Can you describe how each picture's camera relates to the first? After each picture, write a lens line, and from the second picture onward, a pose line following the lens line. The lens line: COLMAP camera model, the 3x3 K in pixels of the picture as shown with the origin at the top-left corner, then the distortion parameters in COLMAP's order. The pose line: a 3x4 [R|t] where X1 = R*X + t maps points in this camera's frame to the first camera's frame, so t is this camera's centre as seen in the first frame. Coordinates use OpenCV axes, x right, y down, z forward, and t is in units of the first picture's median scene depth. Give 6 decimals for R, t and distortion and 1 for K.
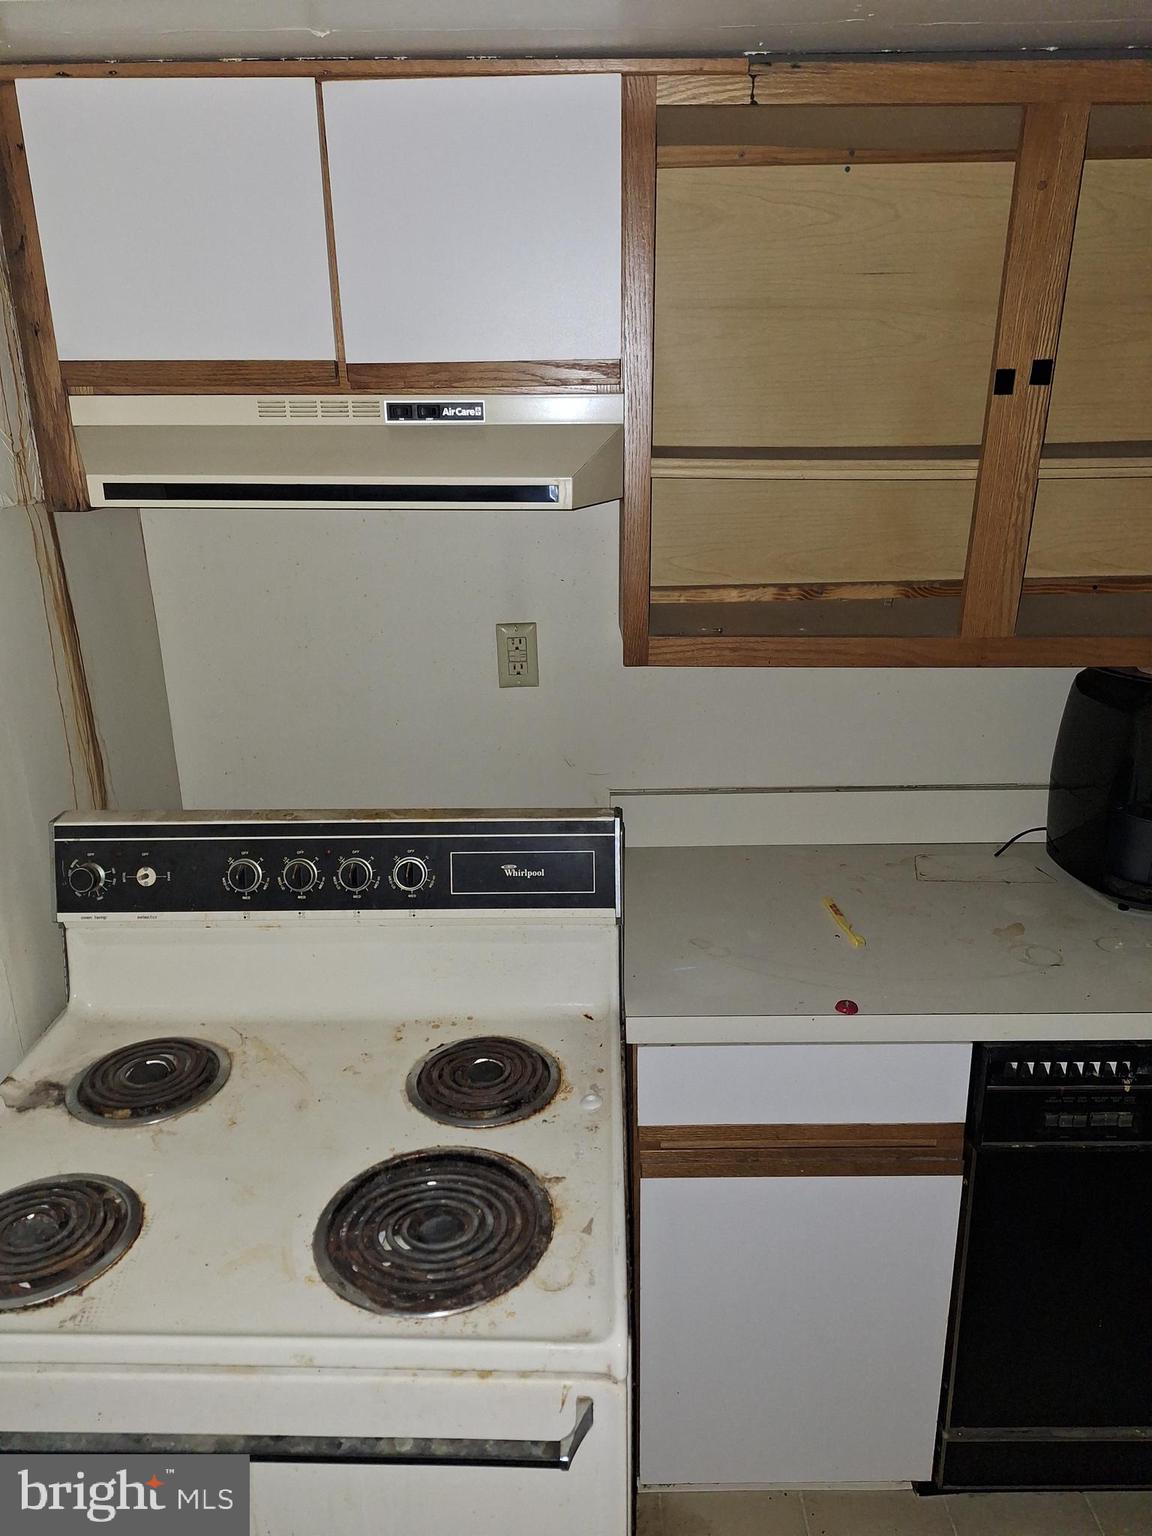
lens RADIAL K [[1060.0, 0, 571.4], [0, 1060.0, 773.2], [0, 0, 1]] dist [0.082298, -0.091715]
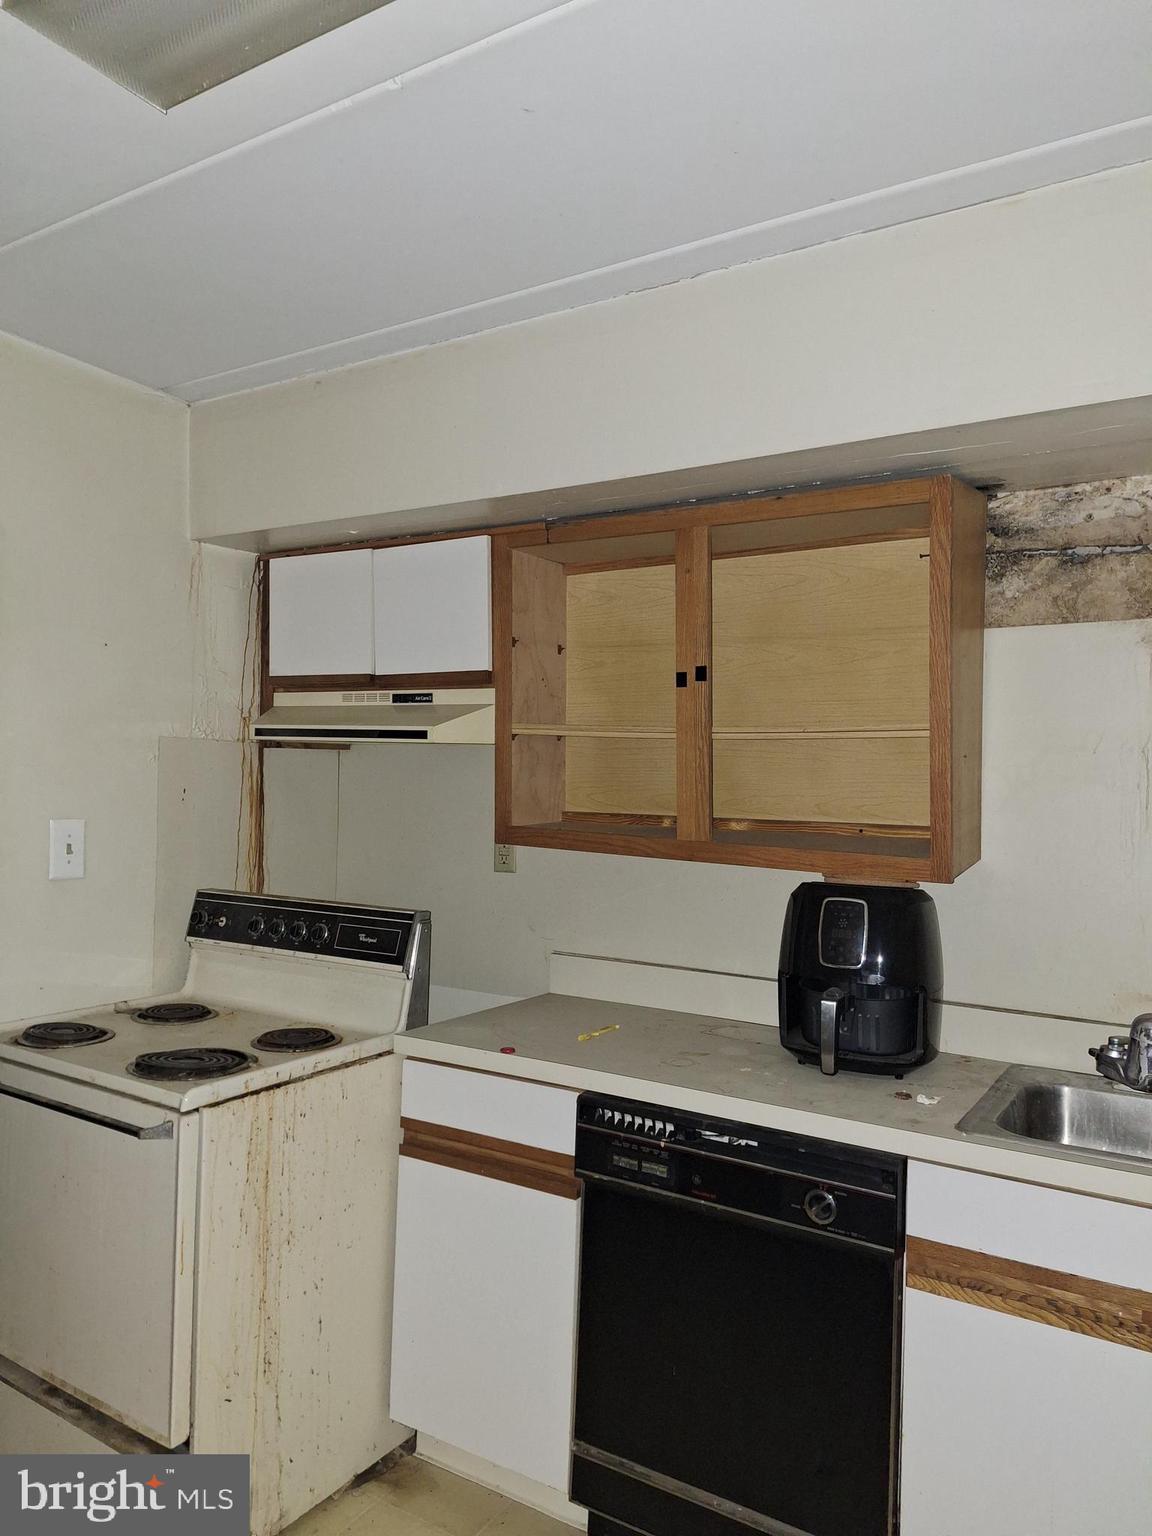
lens RADIAL K [[1060.0, 0, 571.4], [0, 1060.0, 773.2], [0, 0, 1]] dist [0.082298, -0.091715]
pose [[0.851782, 0.031348, -0.522958, 1.107412], [-0.193188, 0.946656, -0.257914, 0.213741], [0.486976, 0.320716, 0.812401, -0.331067]]
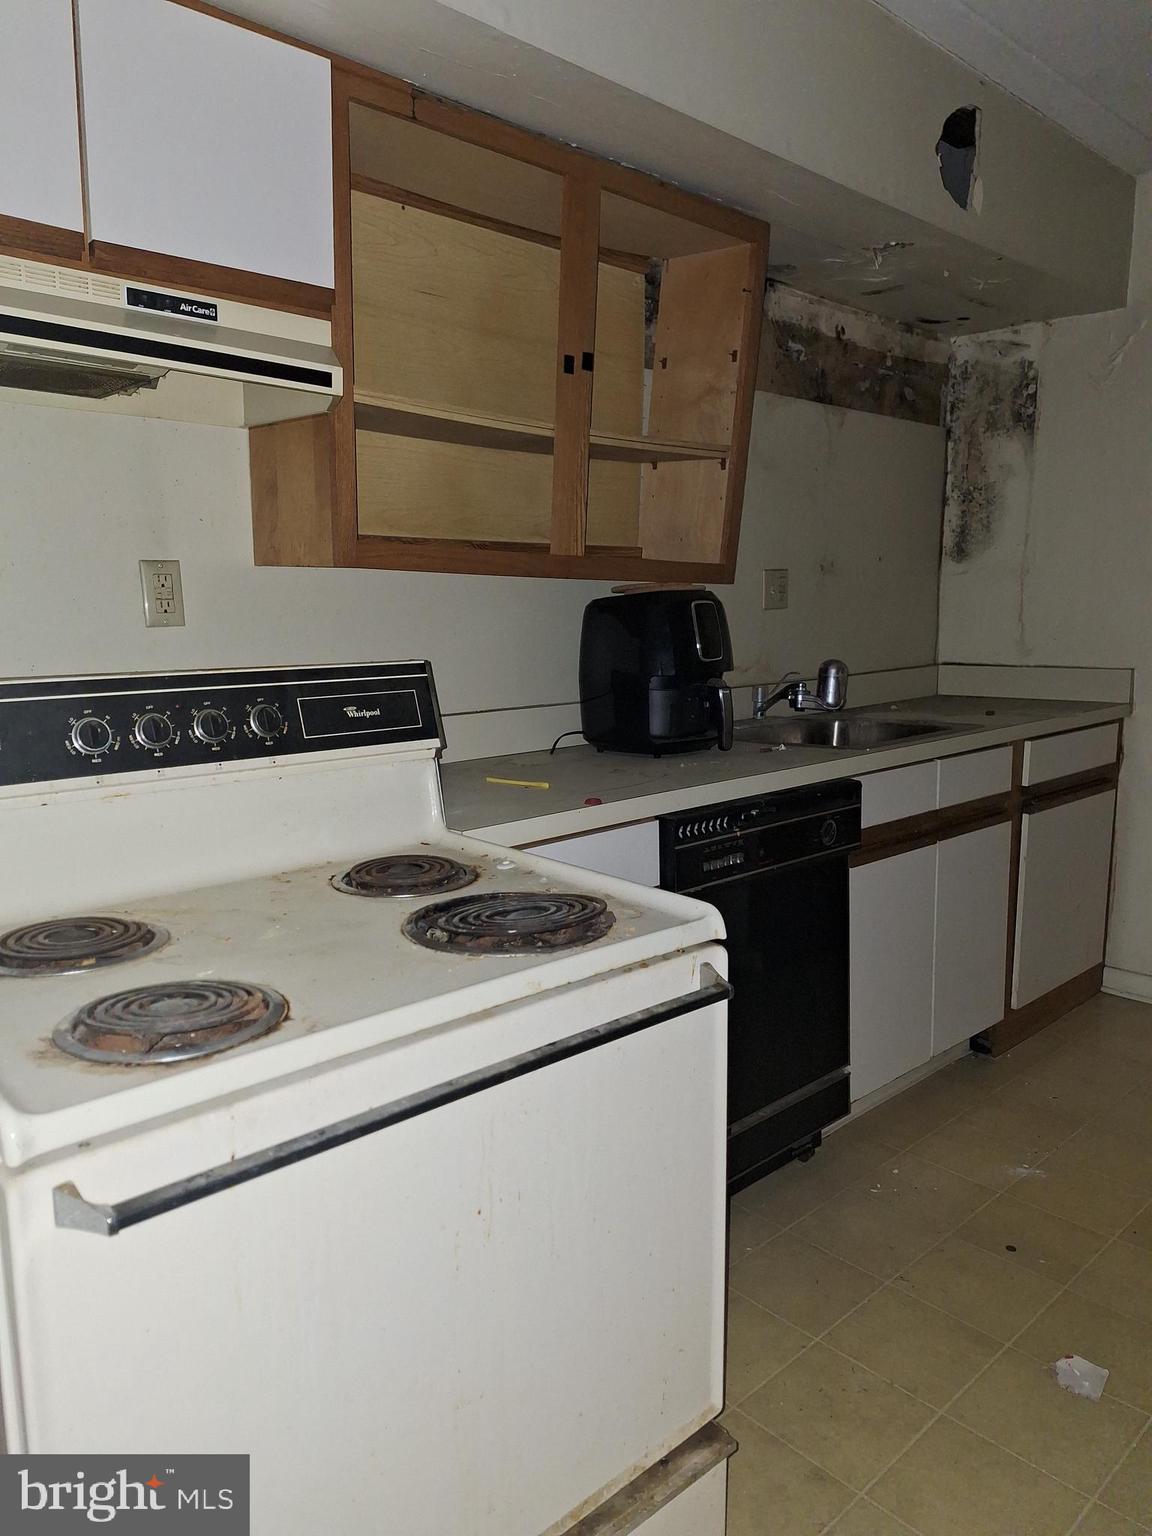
lens RADIAL K [[1060.0, 0, 571.4], [0, 1060.0, 773.2], [0, 0, 1]] dist [0.082298, -0.091715]
pose [[0.731134, -0.097694, 0.675203, -0.612196], [0.201680, 0.976411, -0.077111, 0.272651], [-0.651743, 0.192553, 0.733590, 0.068891]]
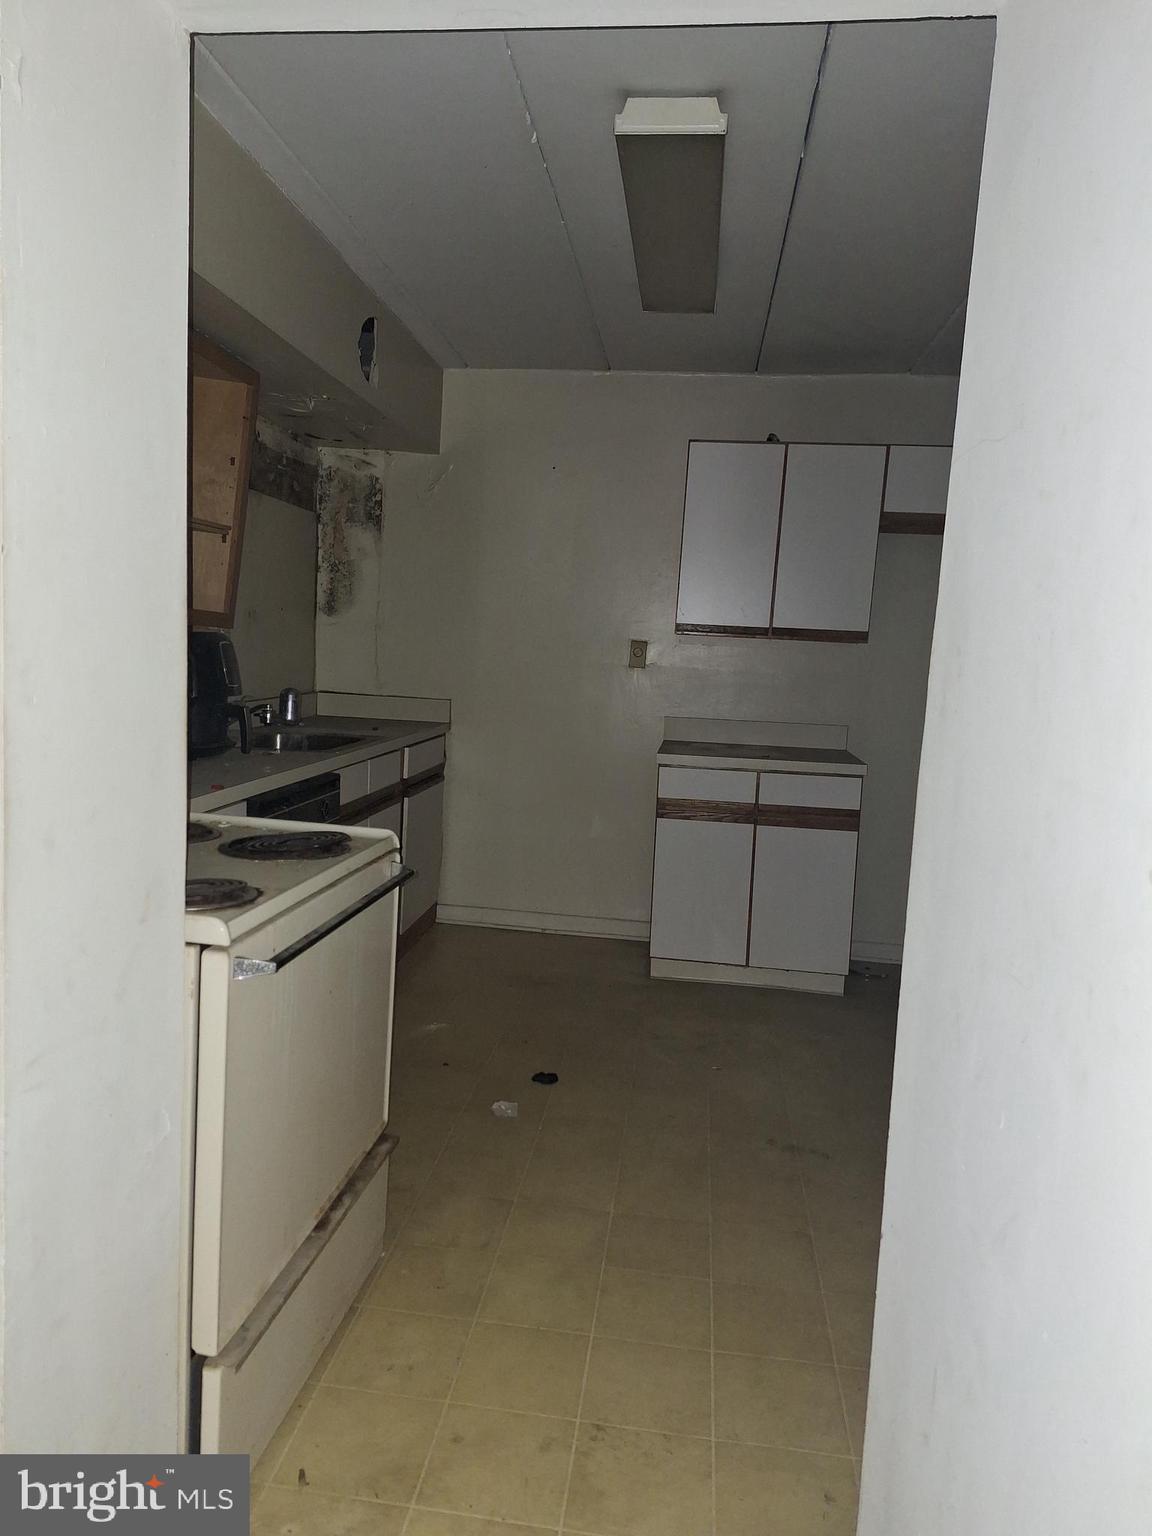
lens RADIAL K [[1031.7, 0, 548.2], [0, 1031.7, 788.0], [0, 0, 1]] dist [0.061954, -0.082054]
pose [[0.141722, -0.110132, 0.983761, -1.359205], [0.240363, 0.967879, 0.073727, 0.222024], [-0.960281, 0.226011, 0.163641, 0.166945]]
